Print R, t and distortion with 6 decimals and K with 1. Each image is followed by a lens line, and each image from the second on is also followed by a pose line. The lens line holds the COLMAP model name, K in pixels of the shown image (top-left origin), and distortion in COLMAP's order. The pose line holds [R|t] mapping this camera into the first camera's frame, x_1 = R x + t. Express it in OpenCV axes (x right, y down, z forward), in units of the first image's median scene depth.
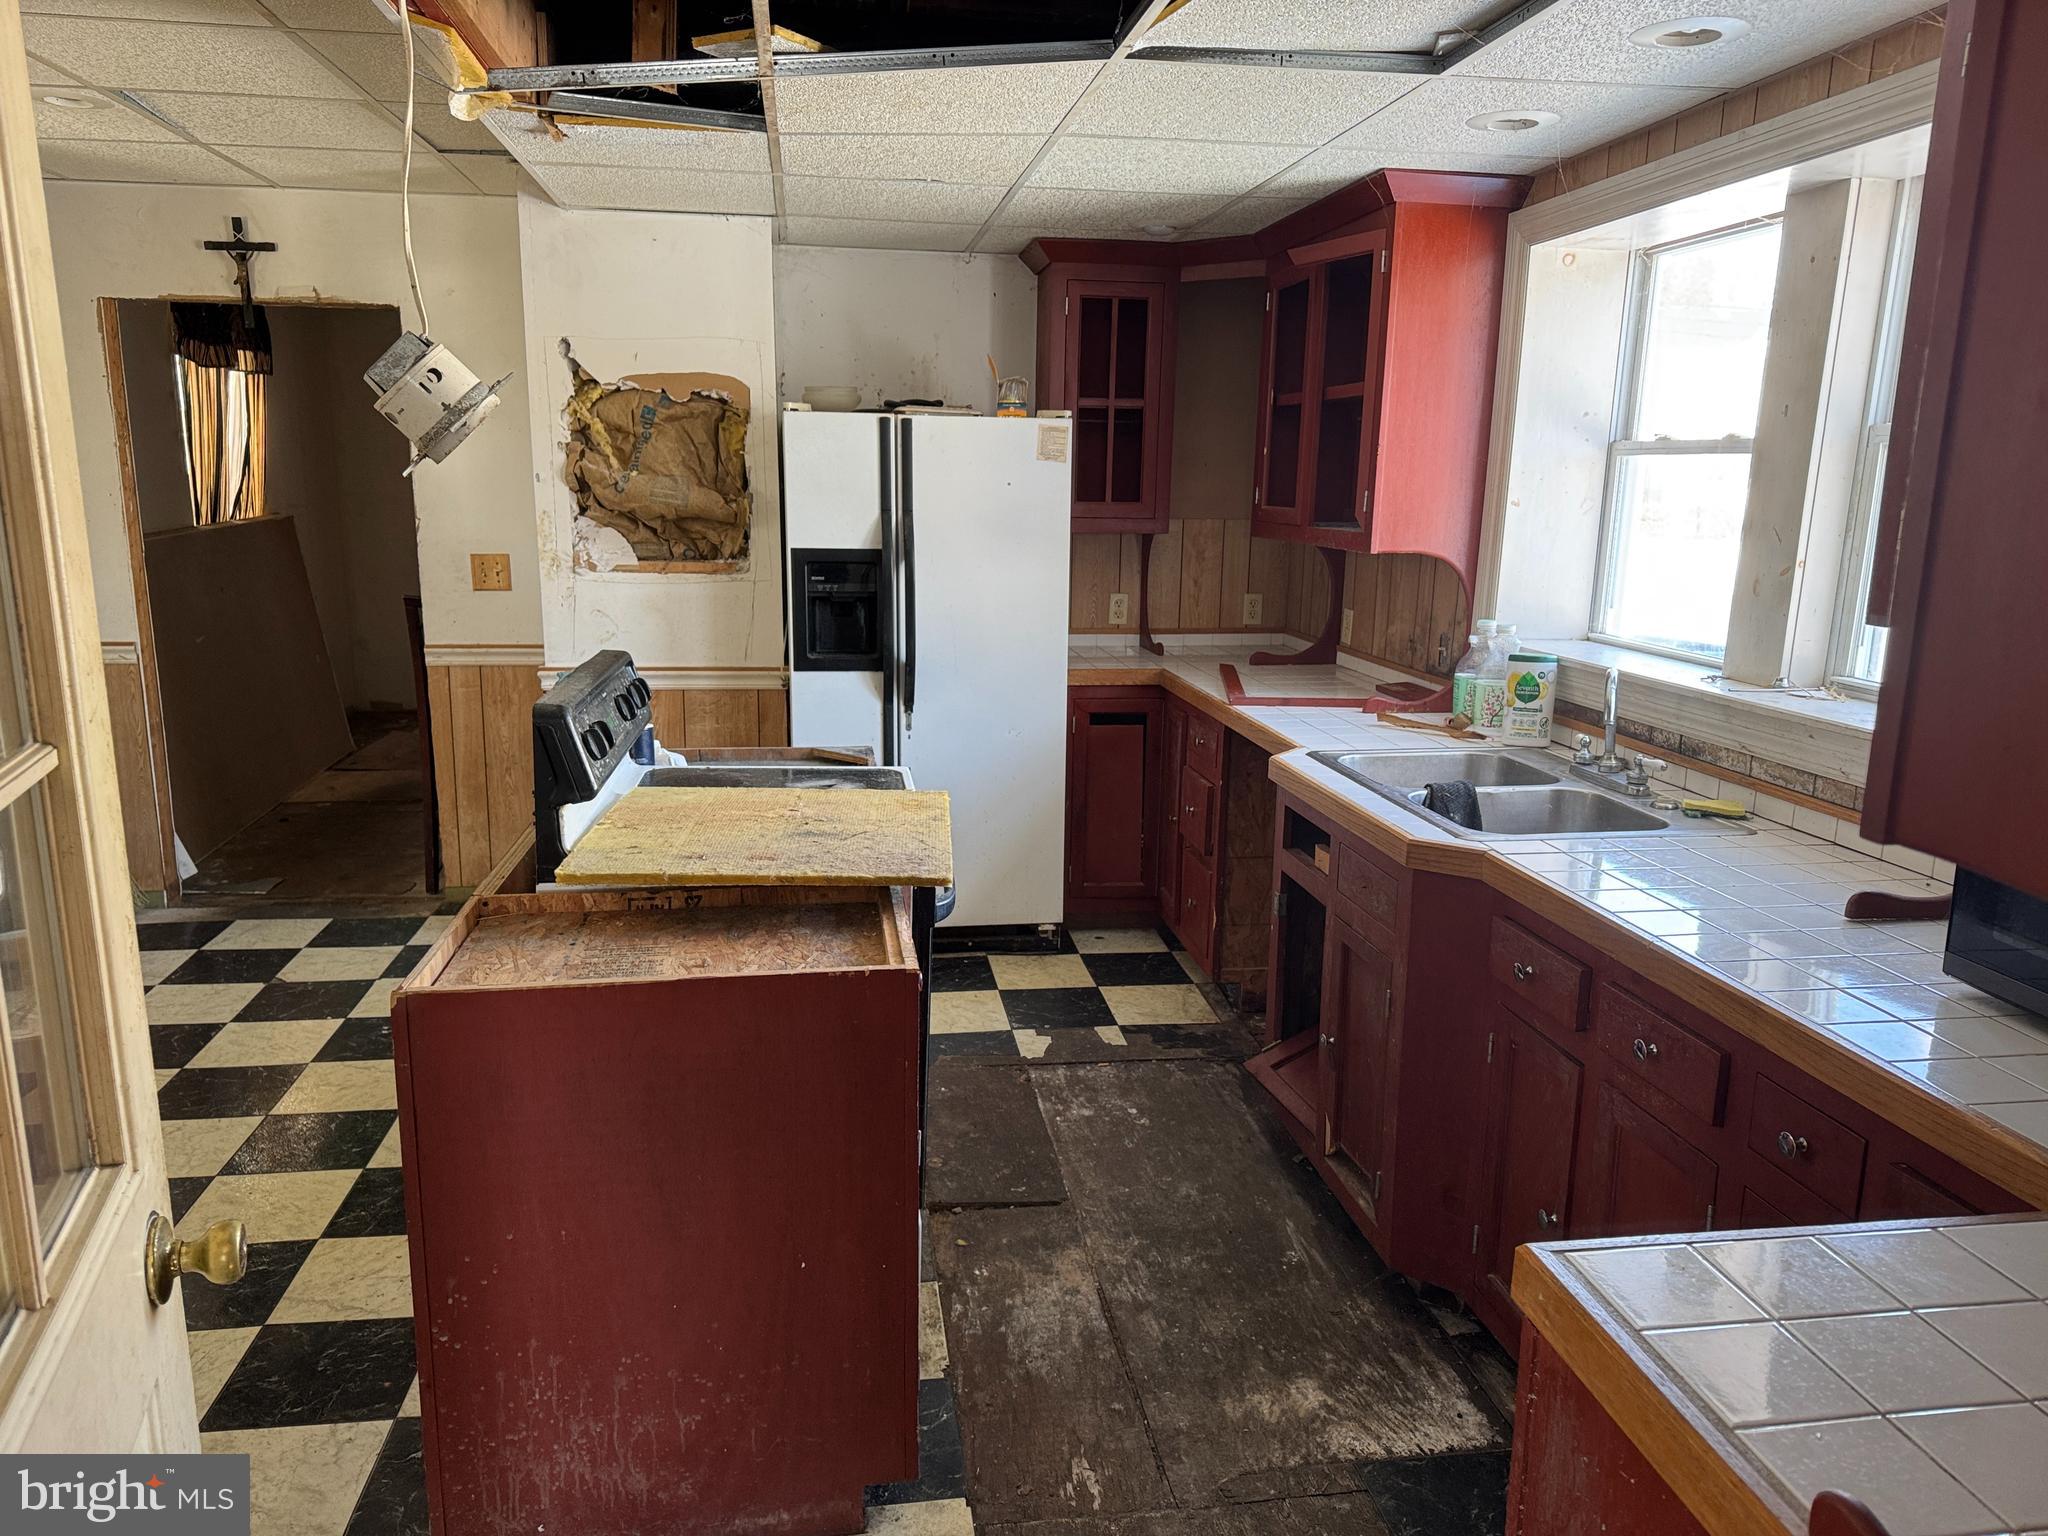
lens RADIAL K [[1439.1, 0, 1021.3], [0, 1439.1, 778.0], [0, 0, 1]] dist [0.047499, -0.048323]
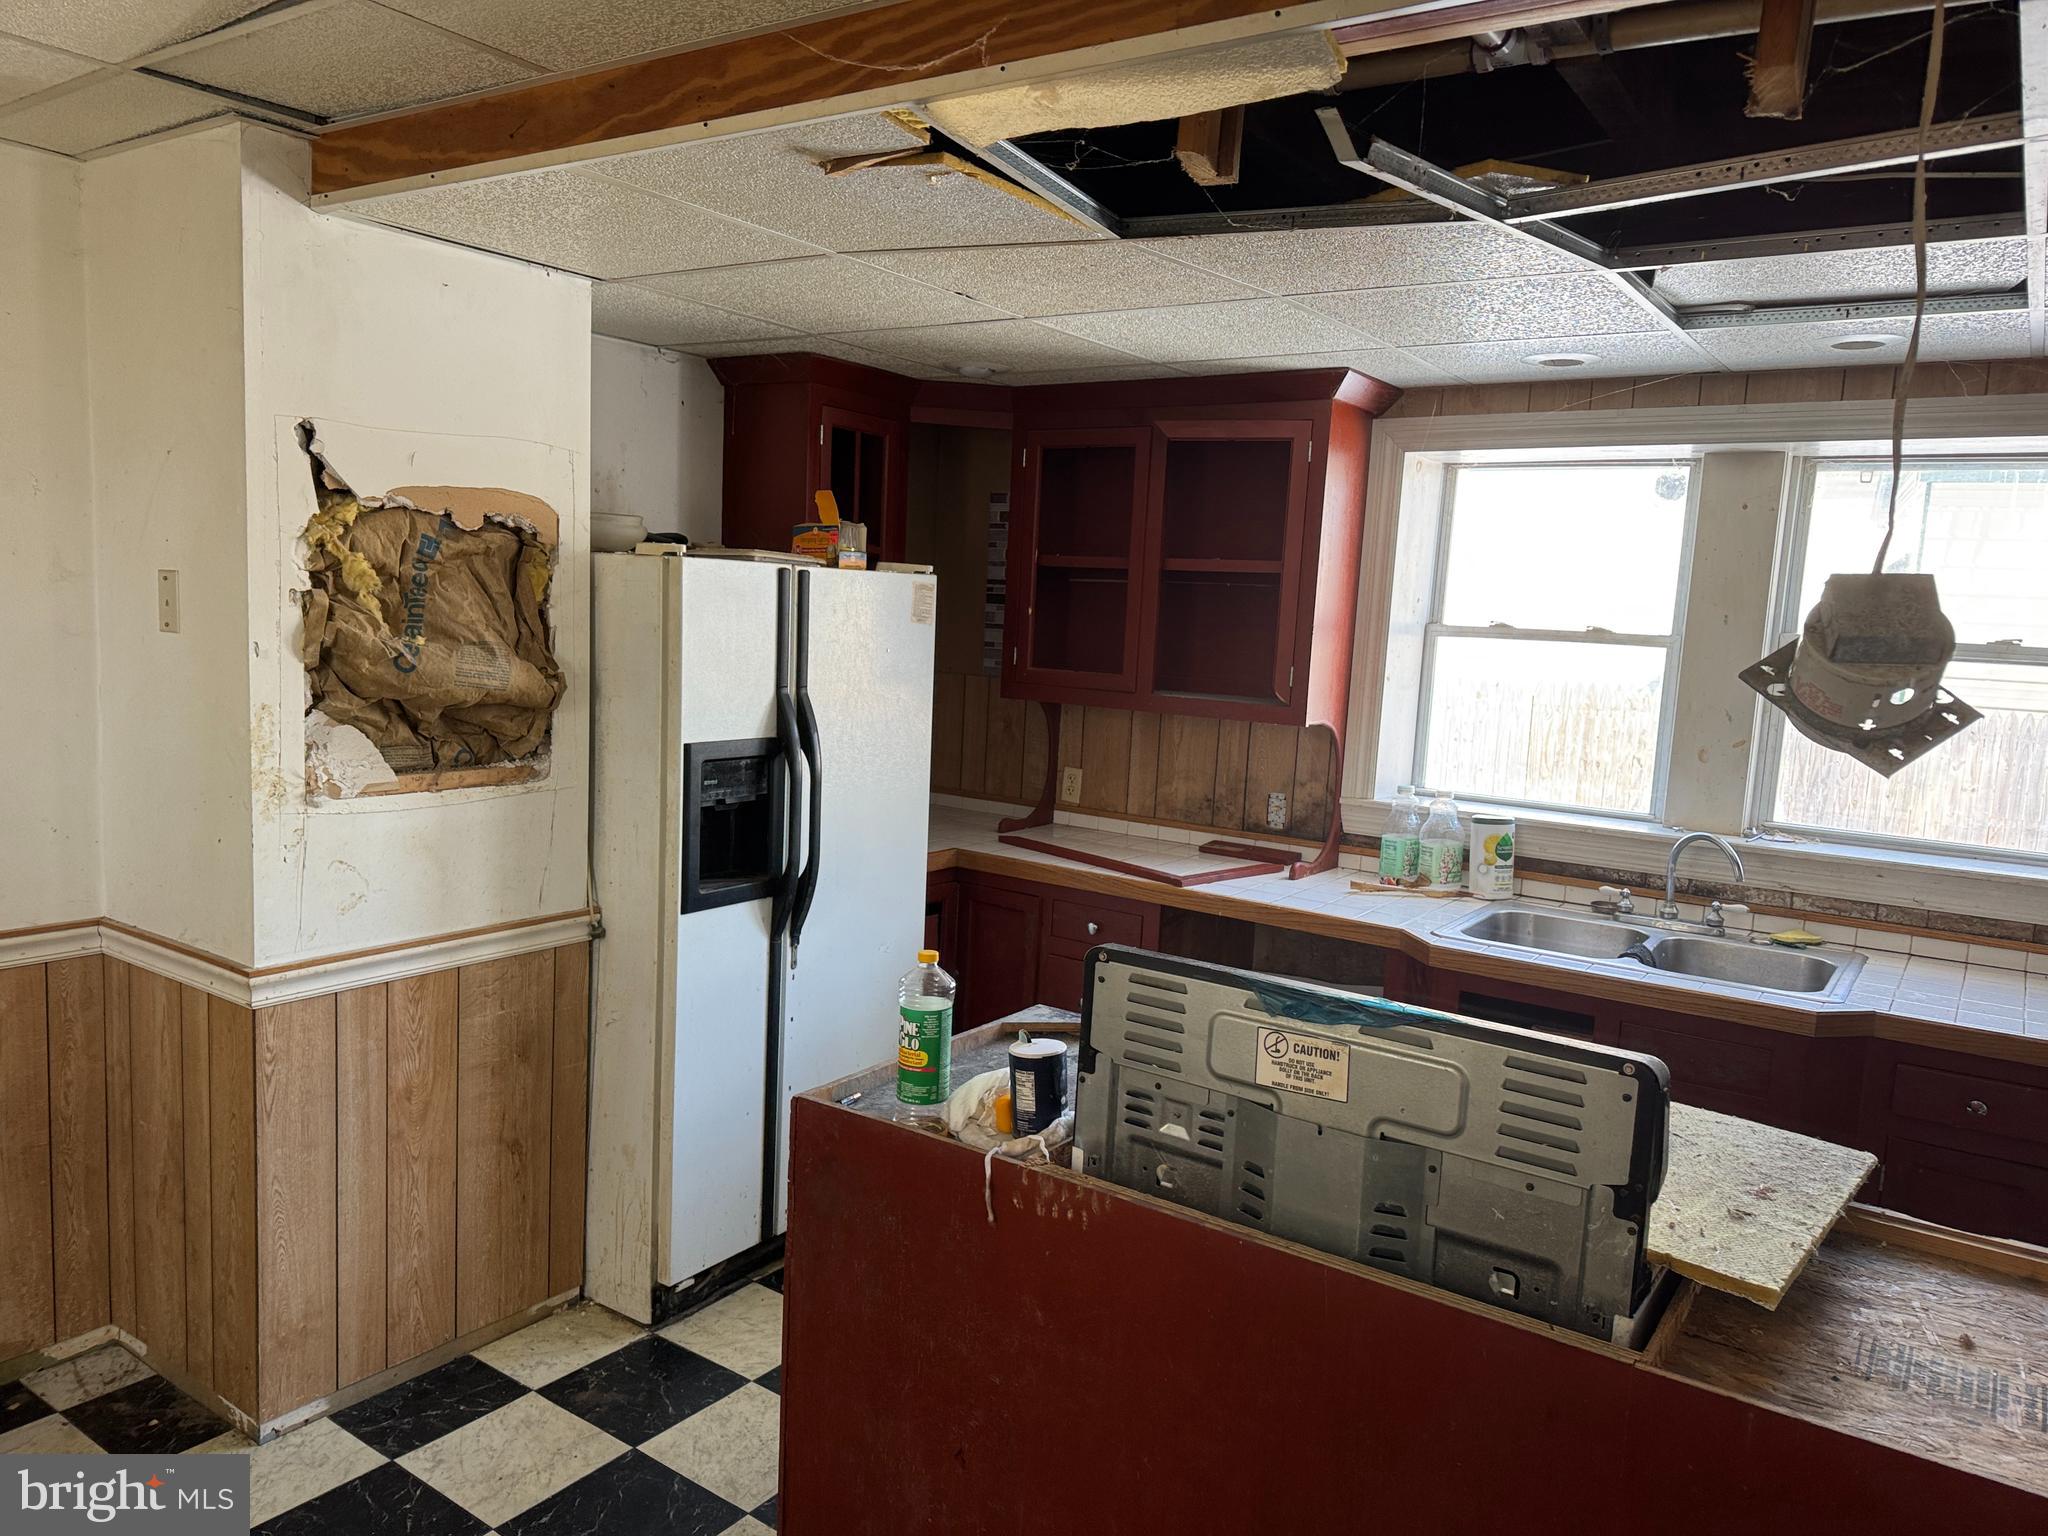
lens RADIAL K [[1439.1, 0, 1021.0], [0, 1439.1, 768.4], [0, 0, 1]] dist [0.047499, -0.048323]
pose [[0.683451, -0.070051, 0.726627, -0.551301], [0.115267, 0.993254, -0.012662, -0.117091], [-0.720838, 0.092411, 0.686915, 0.383271]]
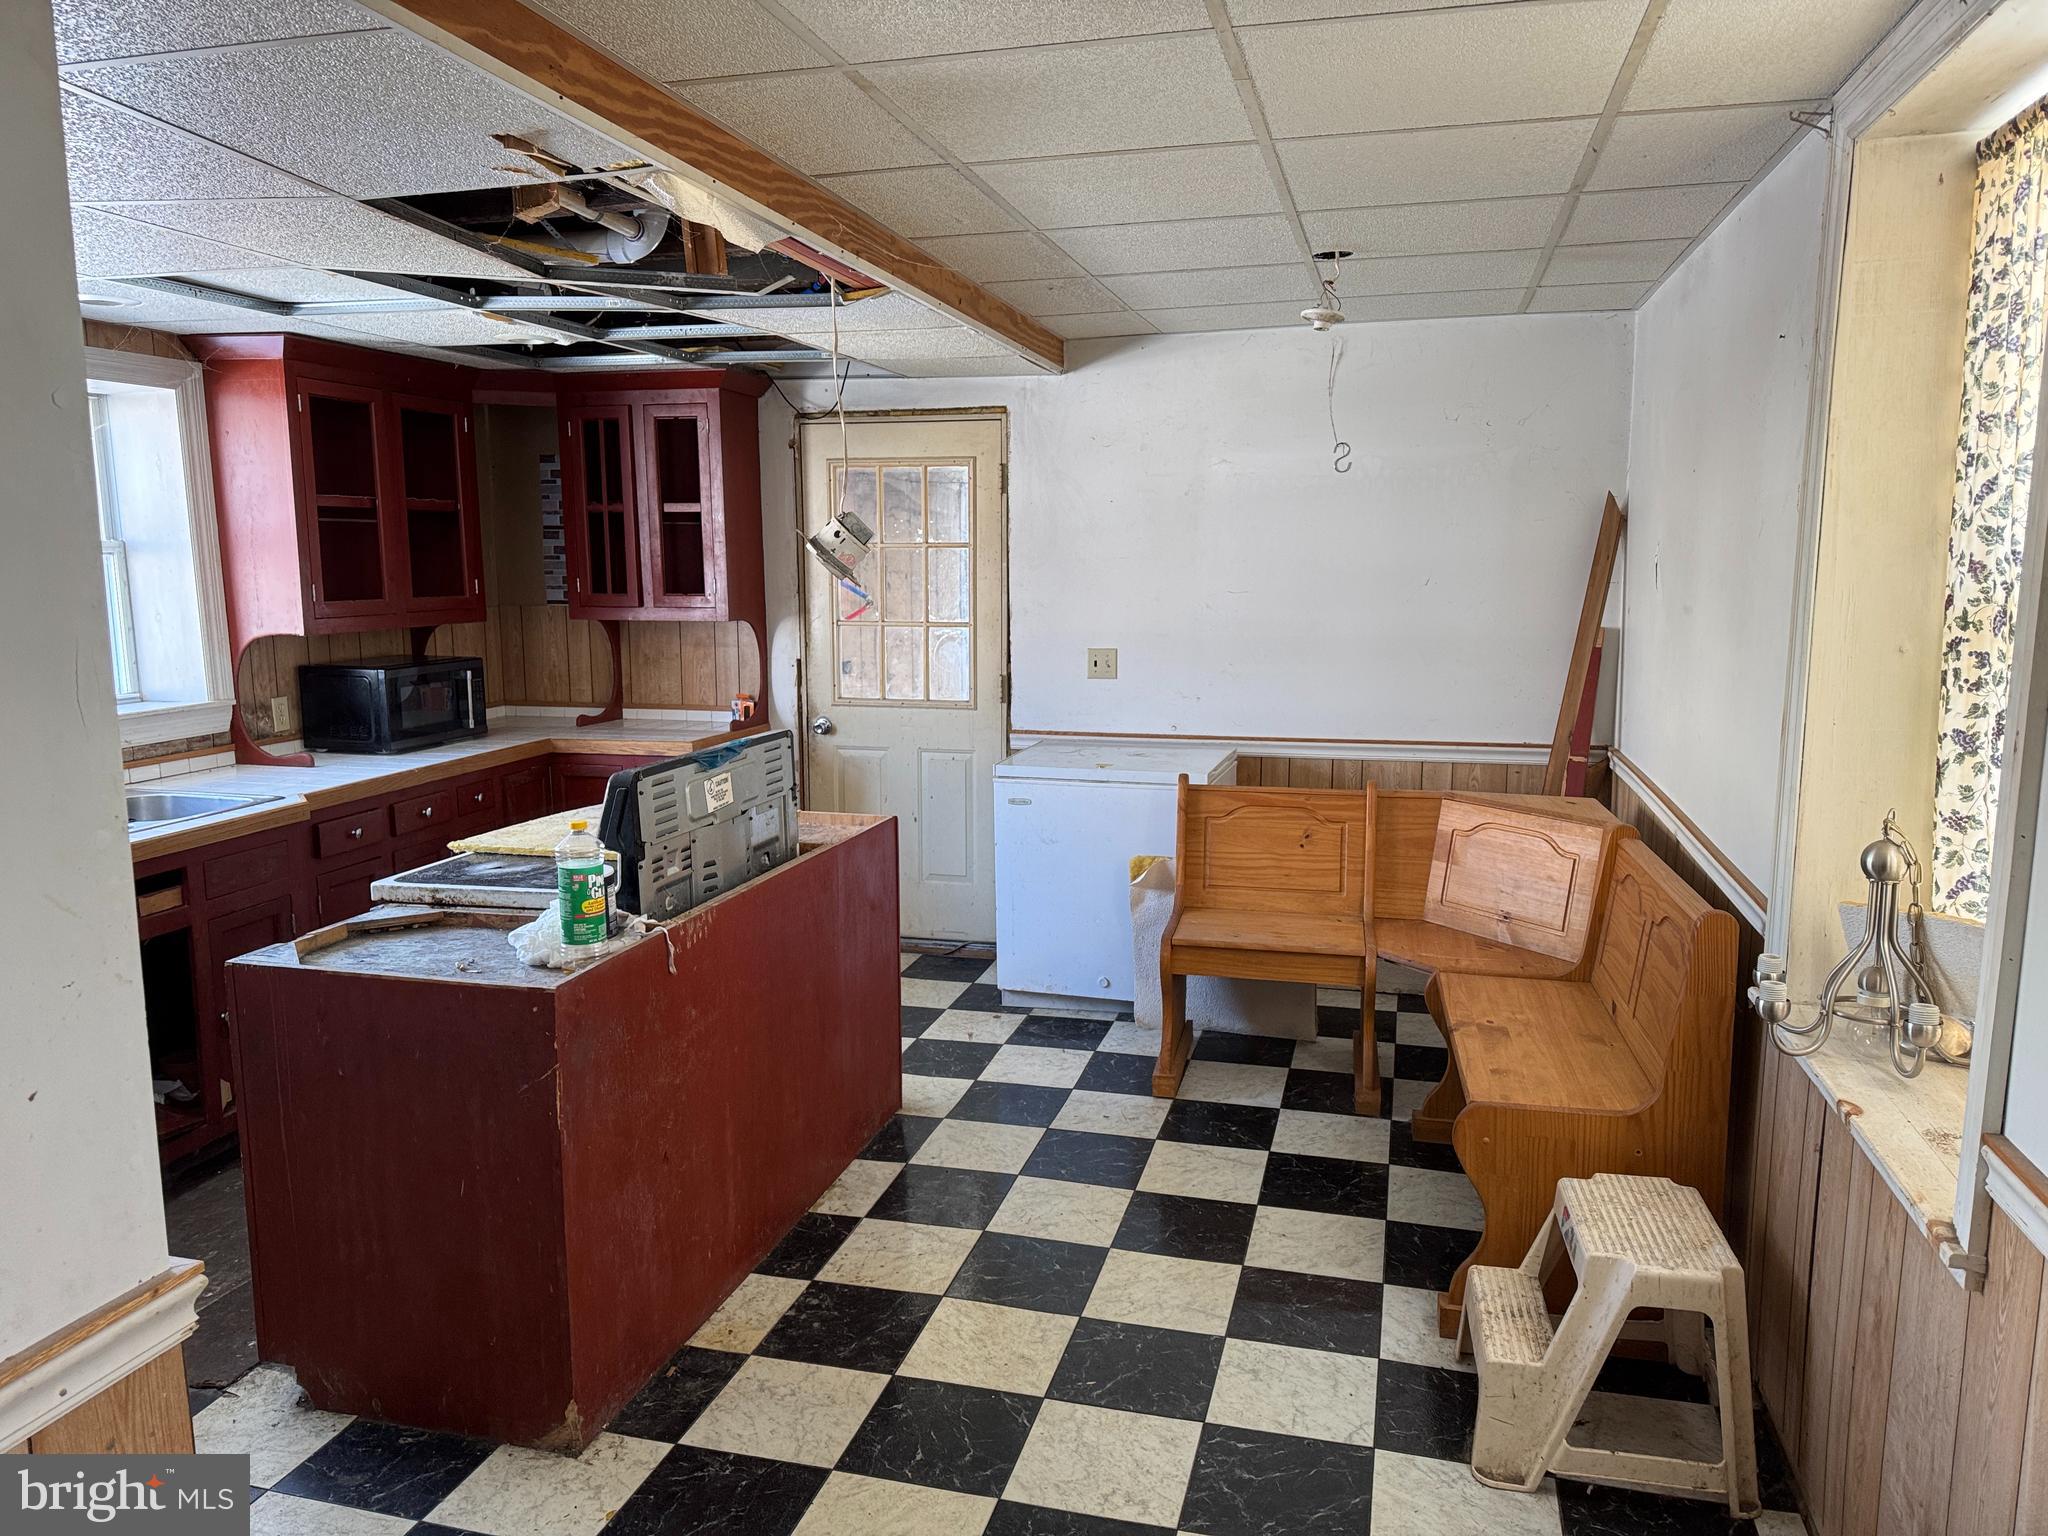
lens RADIAL K [[1439.1, 0, 1031.9], [0, 1439.1, 789.4], [0, 0, 1]] dist [0.047499, -0.048323]
pose [[-0.925226, -0.074319, 0.372066, -0.620536], [0.065013, 0.935072, 0.348446, -0.277035], [-0.373804, 0.346580, -0.860321, 1.202649]]
